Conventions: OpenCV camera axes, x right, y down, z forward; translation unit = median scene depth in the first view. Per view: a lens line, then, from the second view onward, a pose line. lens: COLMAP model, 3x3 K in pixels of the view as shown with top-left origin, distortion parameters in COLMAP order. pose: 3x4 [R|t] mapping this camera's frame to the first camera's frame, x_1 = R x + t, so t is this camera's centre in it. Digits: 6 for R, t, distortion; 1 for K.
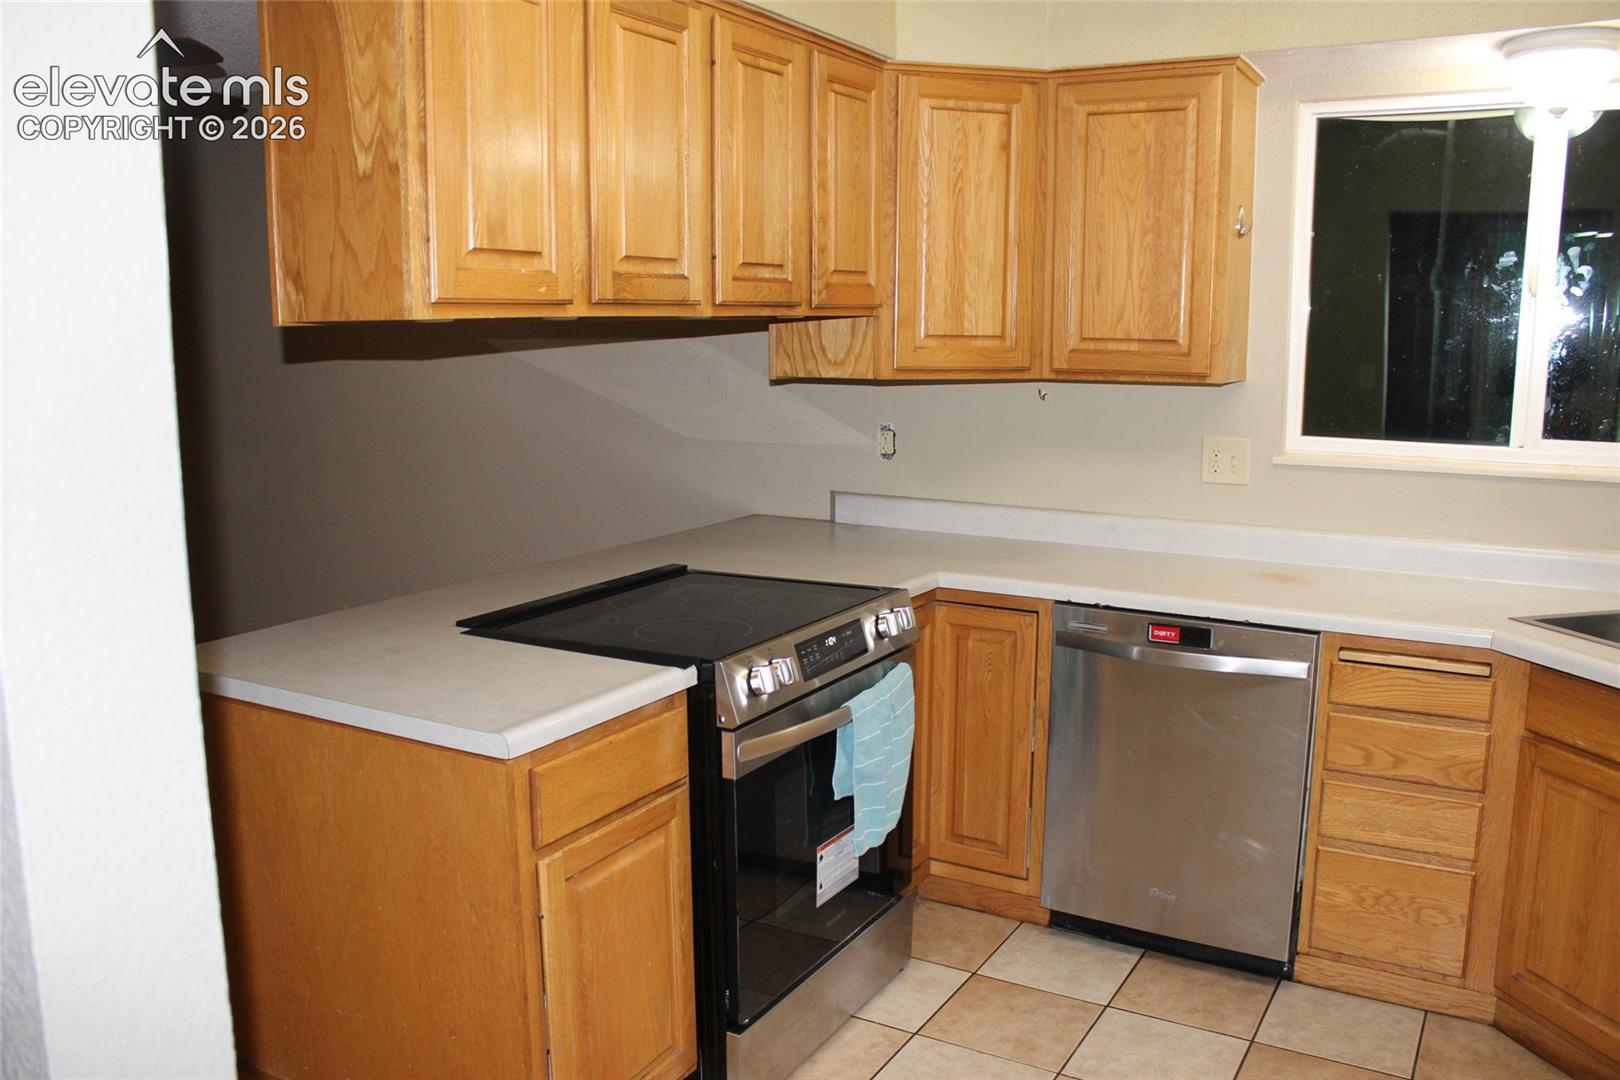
lens RADIAL K [[1323.5, 0, 810.0], [0, 1323.5, 540.0], [0, 0, 1]] dist [-0.184217, 0.155462]
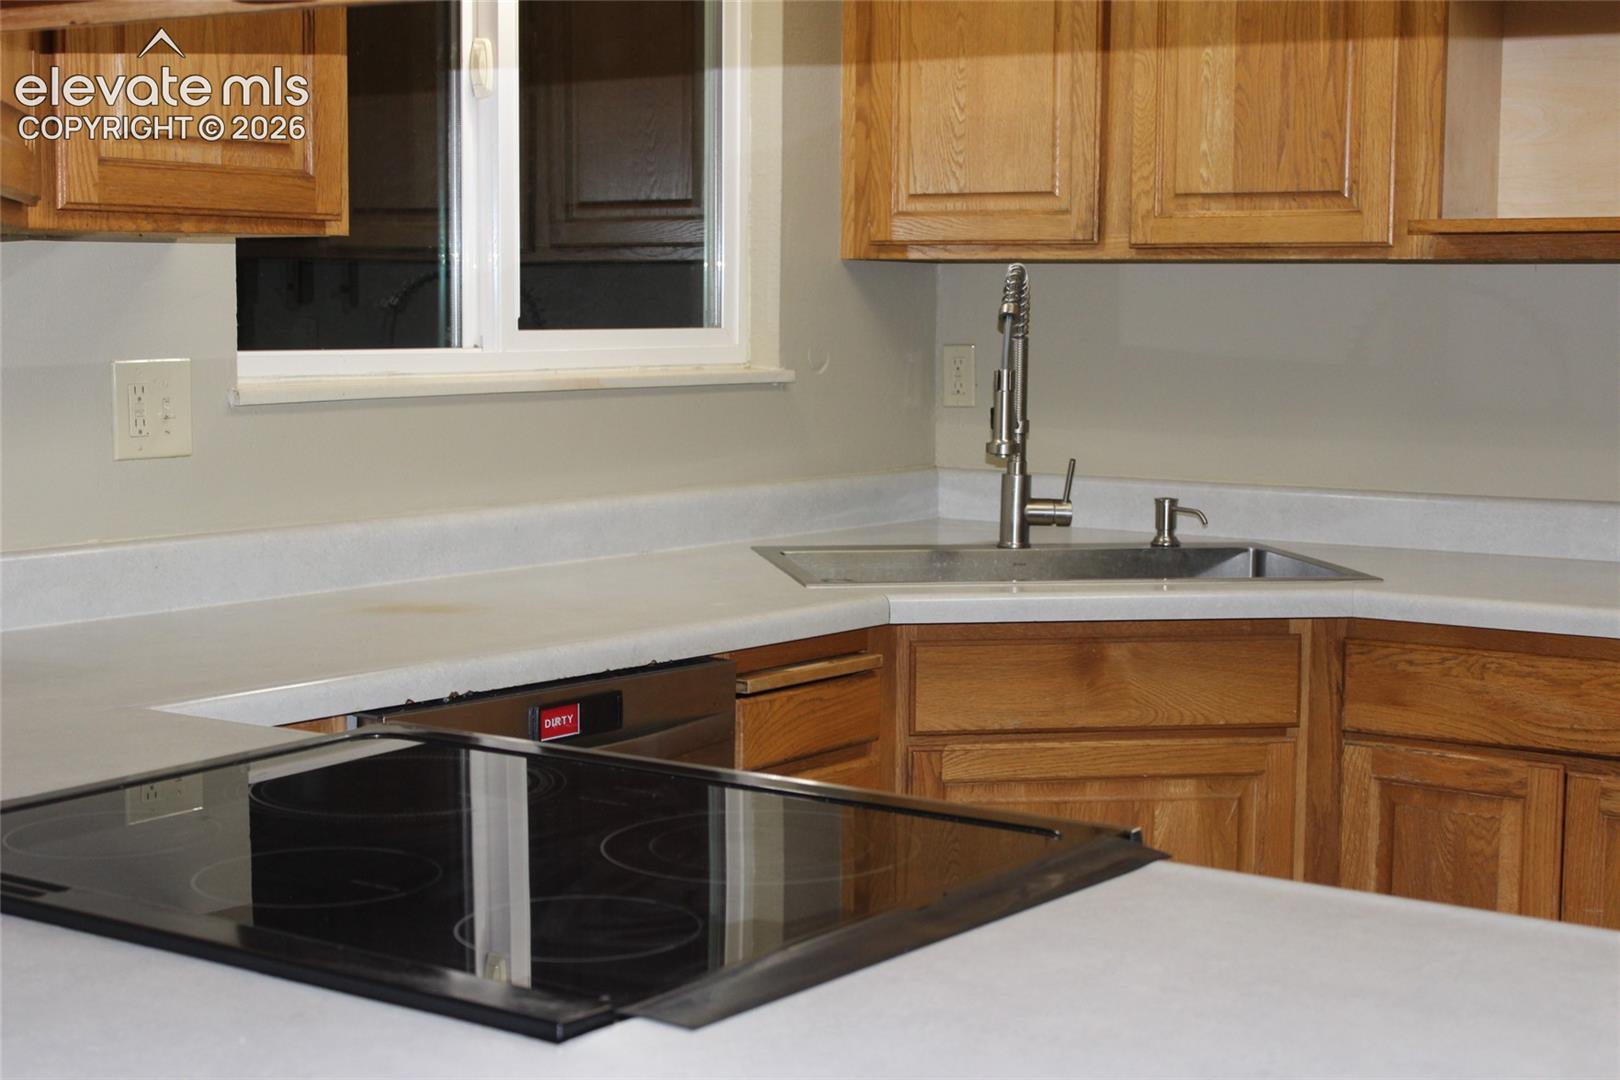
lens RADIAL K [[2510.7, 0, 810.0], [0, 2510.7, 540.0], [0, 0, 1]] dist [0.005283, -0.018262]
pose [[0.105234, -0.093650, 0.990028, -0.672235], [0.155129, 0.984914, 0.076677, -0.056467], [-0.982273, 0.145513, 0.118174, 0.785815]]
